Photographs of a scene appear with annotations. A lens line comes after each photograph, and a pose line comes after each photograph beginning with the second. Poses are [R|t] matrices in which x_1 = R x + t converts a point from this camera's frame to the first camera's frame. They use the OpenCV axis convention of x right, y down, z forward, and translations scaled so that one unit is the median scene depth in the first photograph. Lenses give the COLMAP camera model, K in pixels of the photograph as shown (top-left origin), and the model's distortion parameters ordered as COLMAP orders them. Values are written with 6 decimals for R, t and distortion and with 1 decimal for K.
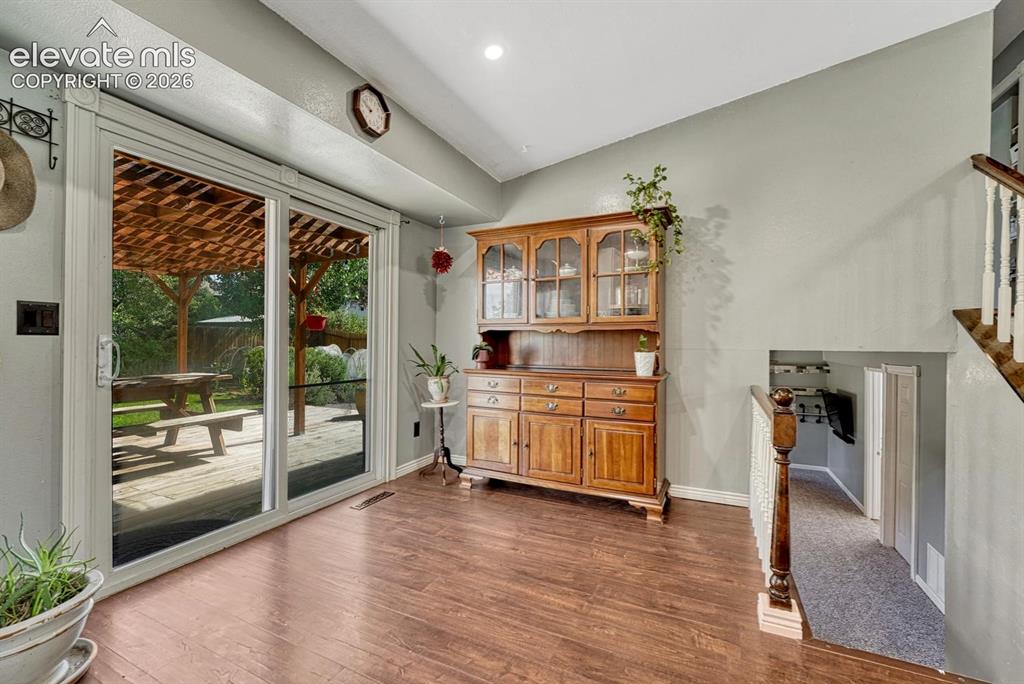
lens RADIAL K [[430.4, 0, 509.2], [0, 430.4, 344.8], [0, 0, 1]] dist [-0.011650, 0.000407]
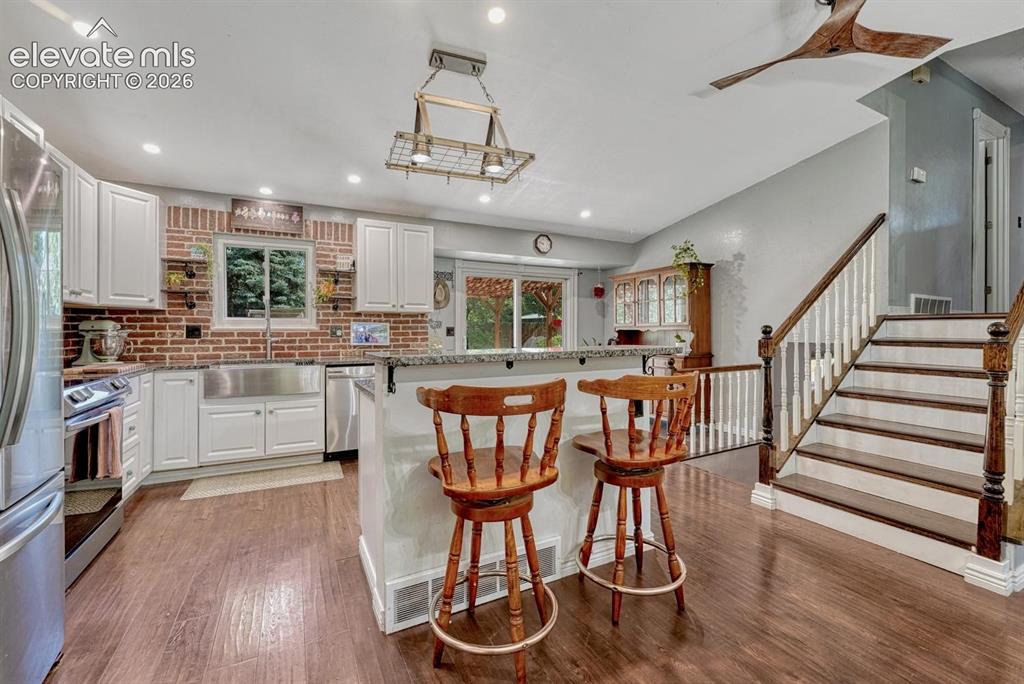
lens RADIAL K [[431.5, 0, 511.0], [0, 431.5, 335.0], [0, 0, 1]] dist [-0.013506, -0.000075]
pose [[0.793806, -0.003478, -0.608161, 0.792753], [0.006512, 0.999975, 0.002780, -0.021591], [0.608136, -0.006167, 0.793809, -0.832231]]
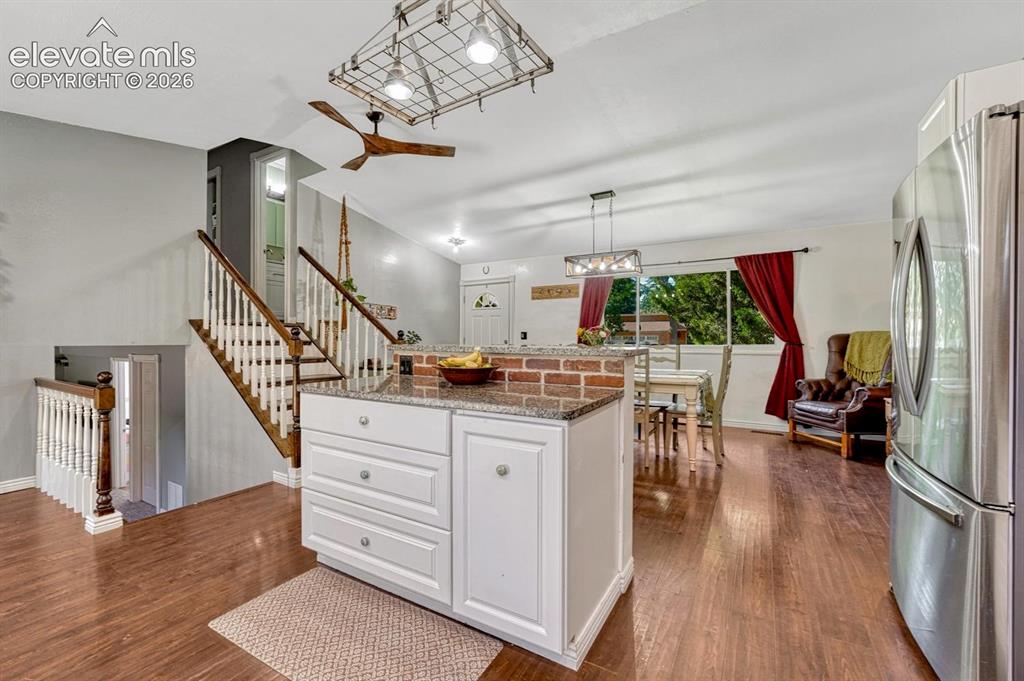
lens RADIAL K [[430.4, 0, 509.2], [0, 430.4, 343.3], [0, 0, 1]] dist [-0.011650, 0.000407]
pose [[0.086027, -0.017816, 0.996133, -0.425918], [-0.000395, 0.999839, 0.017917, -0.015292], [-0.996293, -0.001935, 0.086006, -0.325204]]
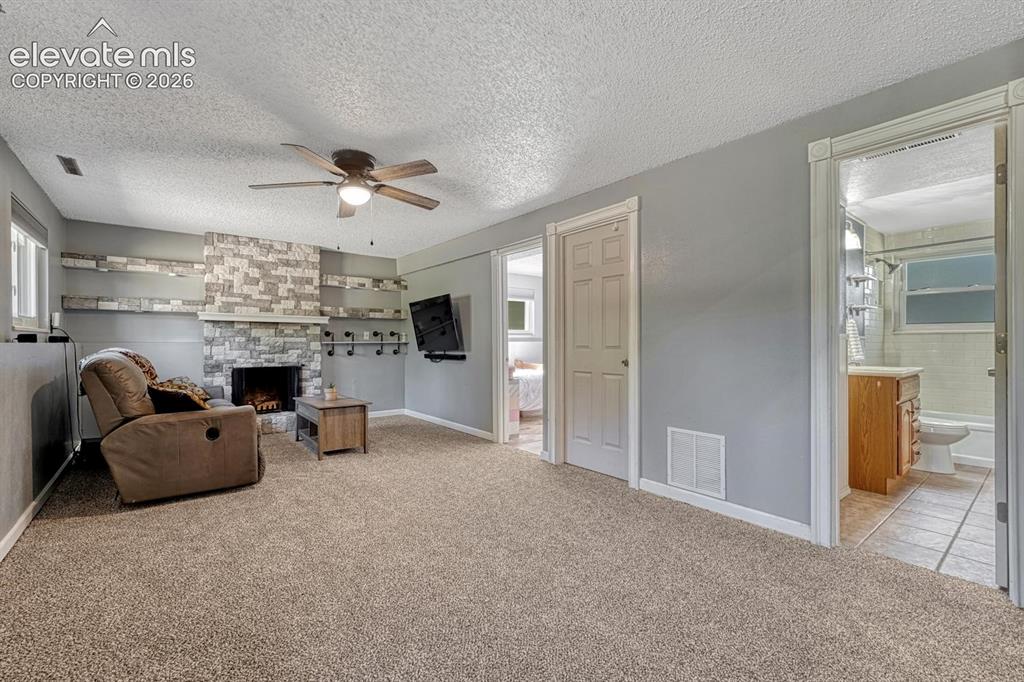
lens RADIAL K [[440.1, 0, 512.0], [0, 440.1, 341.0], [0, 0, 1]] dist [-0.001206, -0.000152]
pose [[0.436445, -0.010682, 0.899668, 0.253935], [0.007347, 0.999938, 0.008309, 0.426547], [-0.899701, 0.002983, 0.436497, 1.262468]]
